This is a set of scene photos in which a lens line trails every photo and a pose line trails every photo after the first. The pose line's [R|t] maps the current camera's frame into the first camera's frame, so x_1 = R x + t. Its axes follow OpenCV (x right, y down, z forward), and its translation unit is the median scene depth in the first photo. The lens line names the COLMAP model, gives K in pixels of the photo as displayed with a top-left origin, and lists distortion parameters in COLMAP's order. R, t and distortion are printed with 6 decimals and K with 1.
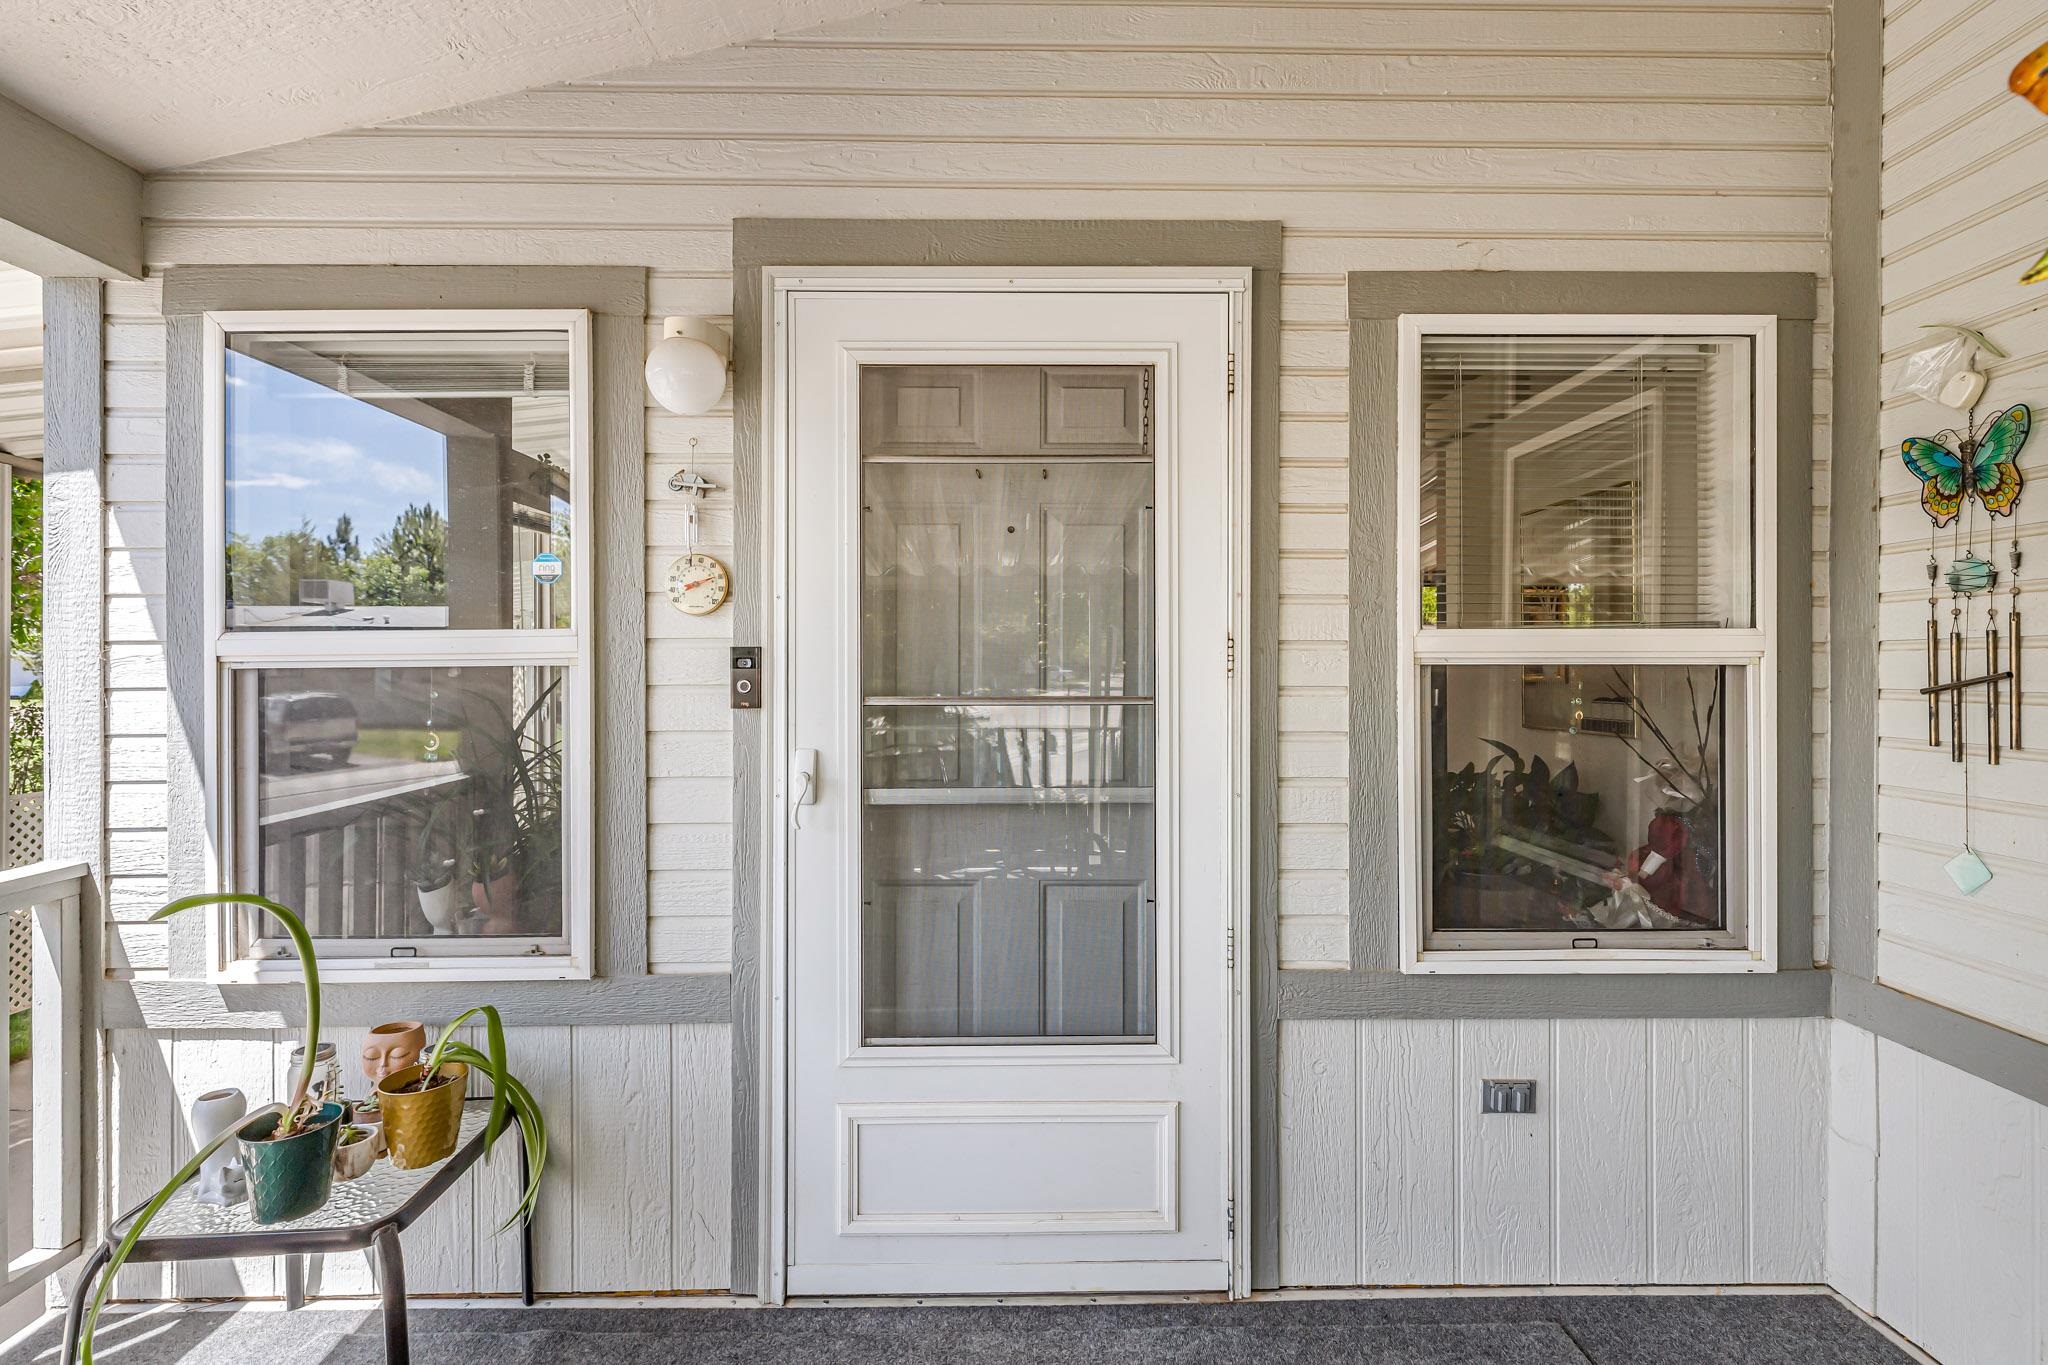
lens RADIAL K [[928.9, 0, 1016.2], [0, 928.9, 659.7], [0, 0, 1]] dist [0.001659, 0.000155]
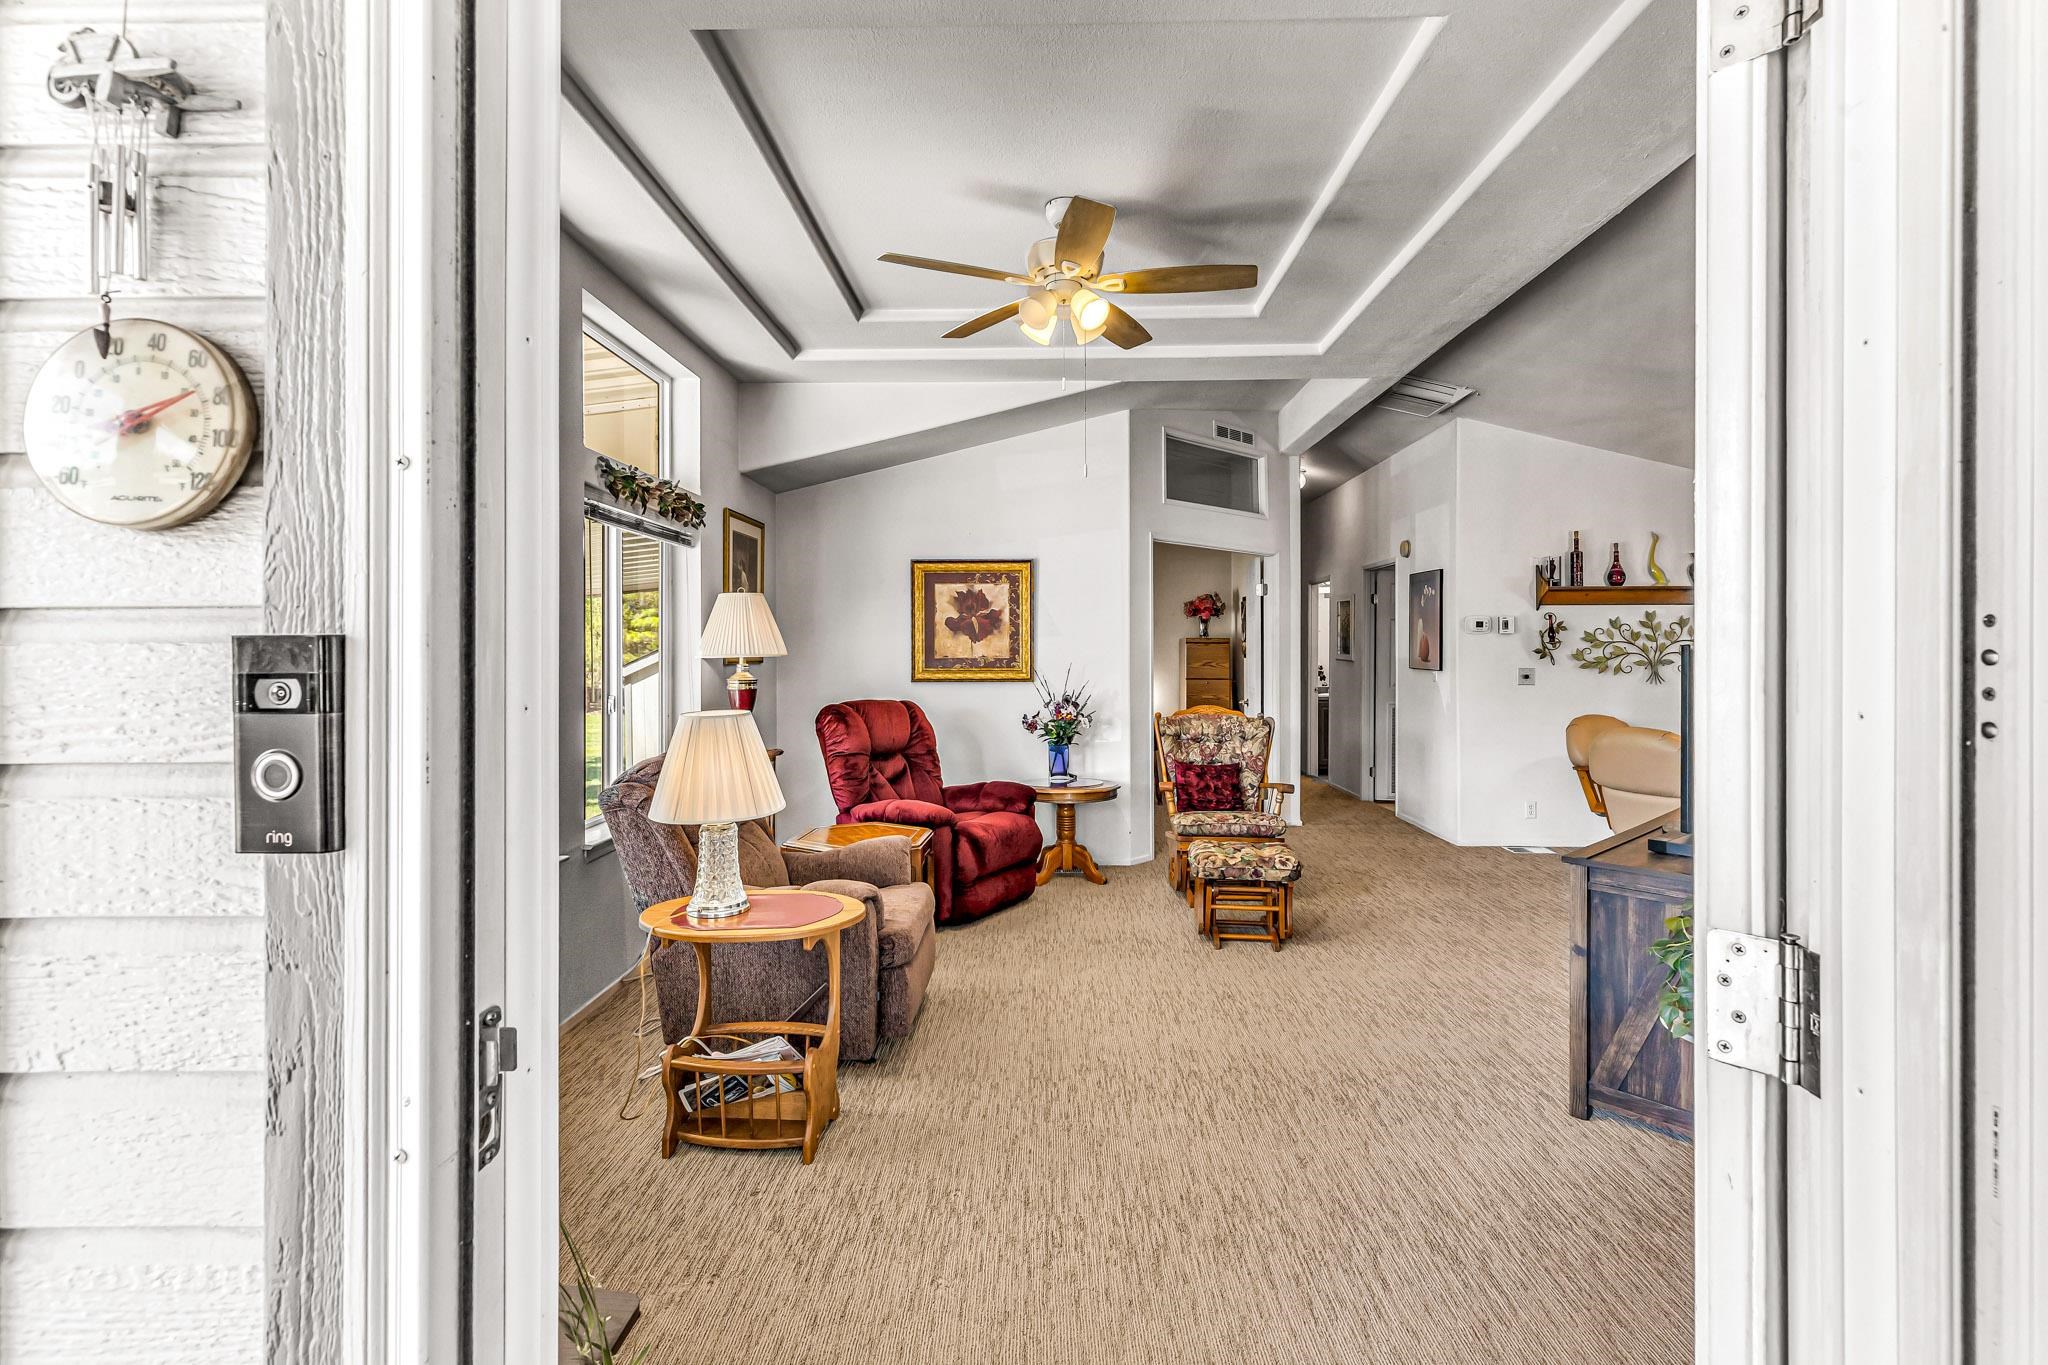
lens RADIAL K [[934.2, 0, 1017.6], [0, 934.2, 649.3], [0, 0, 1]] dist [-0.000057, -0.000007]
pose [[0.998924, -0.001124, -0.046361, -0.052995], [0.001047, 0.999998, -0.001690, -0.008819], [0.046363, 0.001640, 0.998923, 0.716123]]
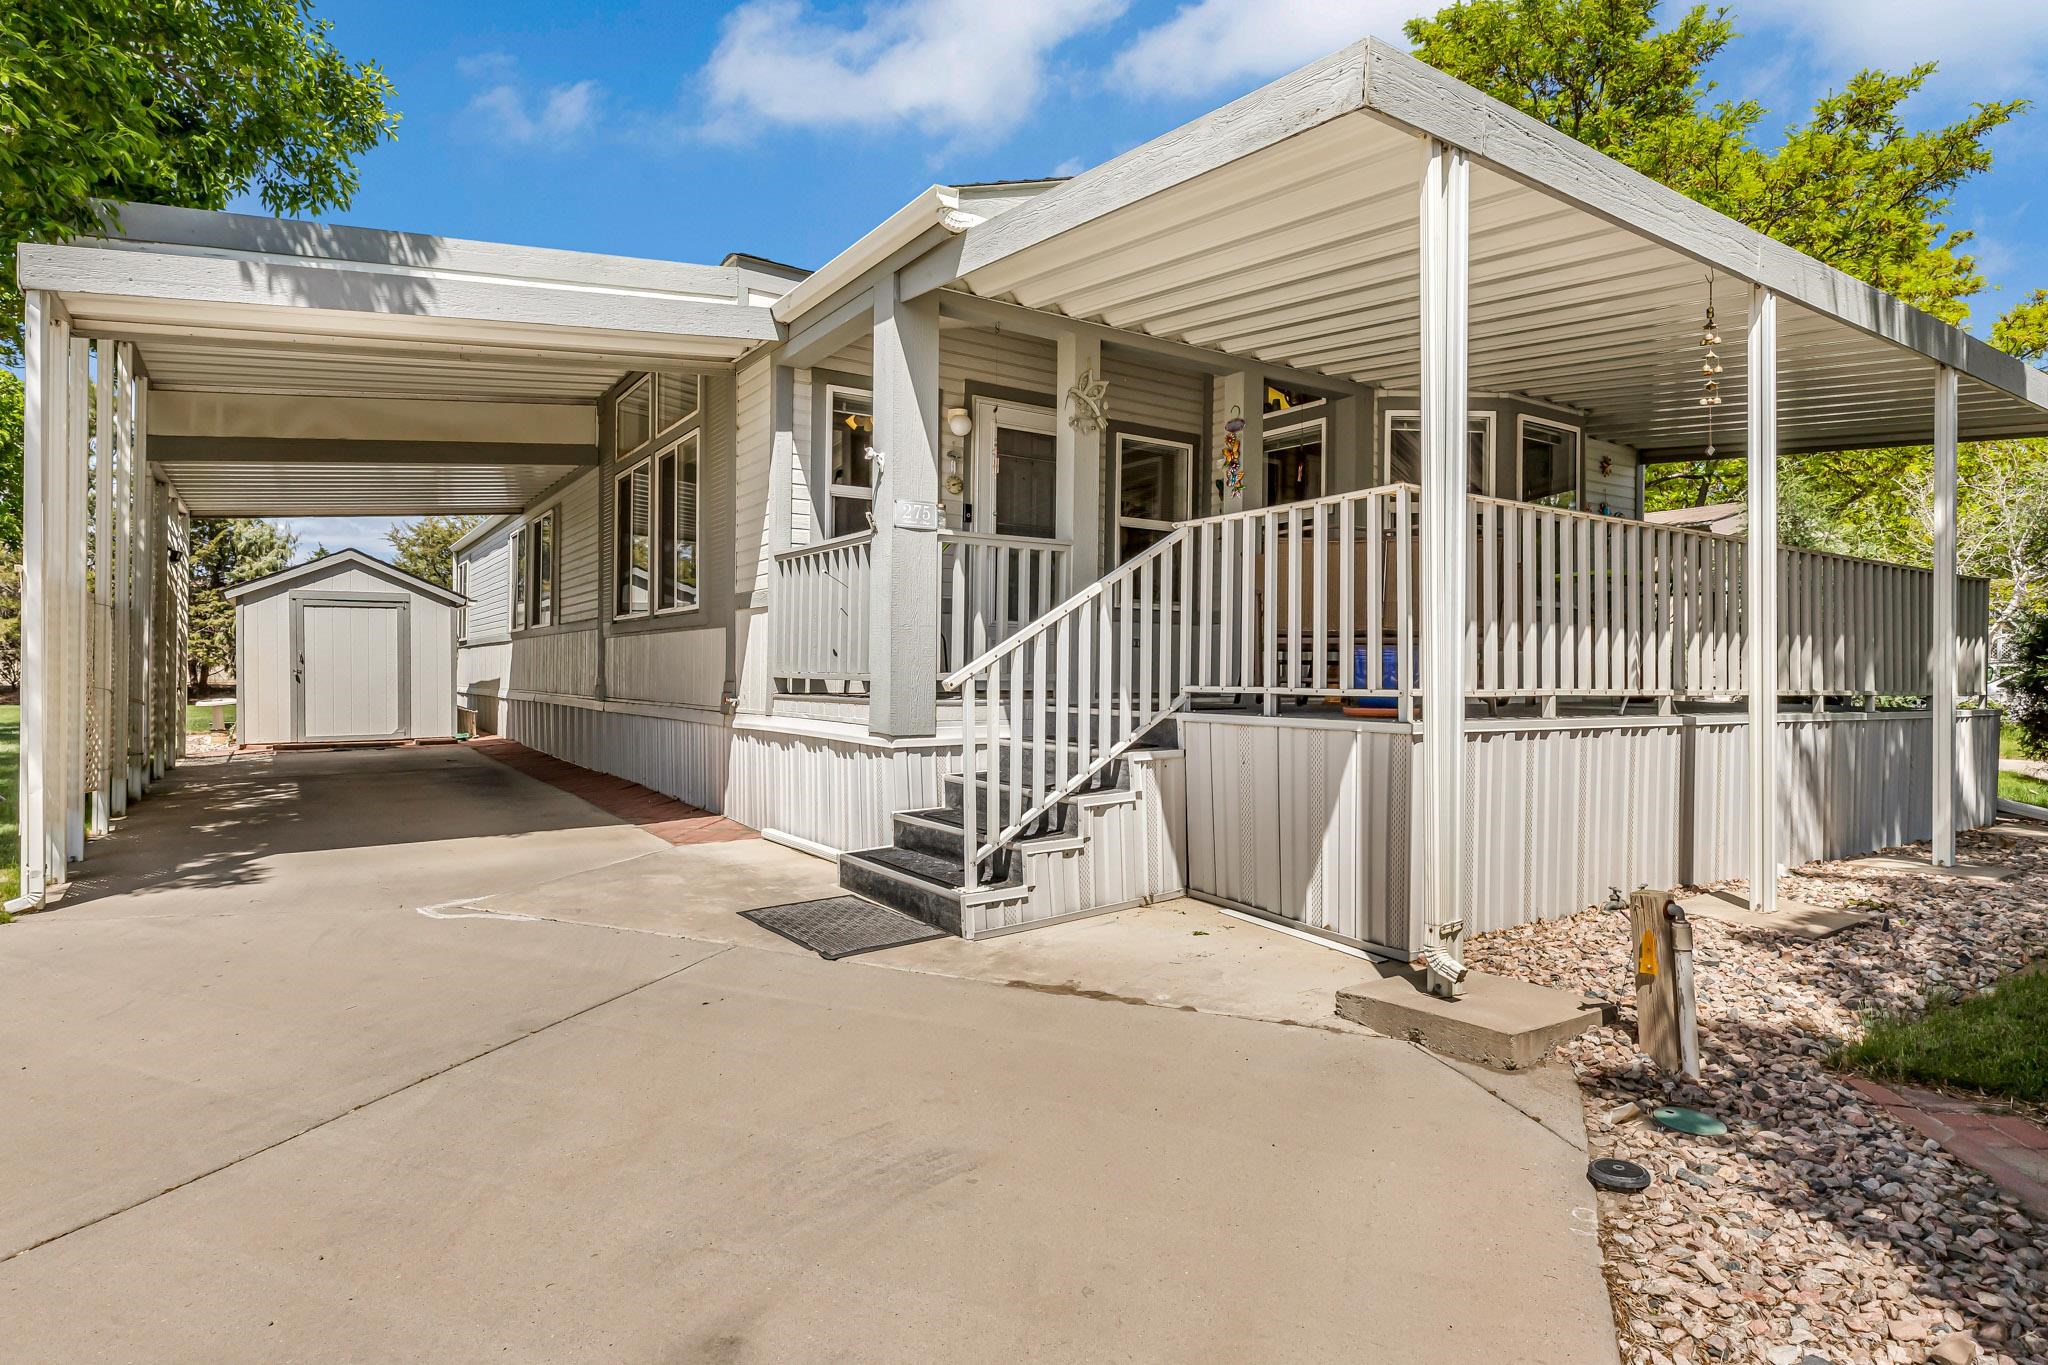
lens RADIAL K [[1103.8, 0, 1019.5], [0, 1103.8, 675.5], [0, 0, 1]] dist [0.002237, 0.000833]
pose [[0.835206, 0.009682, 0.549851, -2.374339], [-0.008707, 0.999952, -0.004382, 0.636845], [-0.549868, -0.001128, 0.835251, -2.522813]]
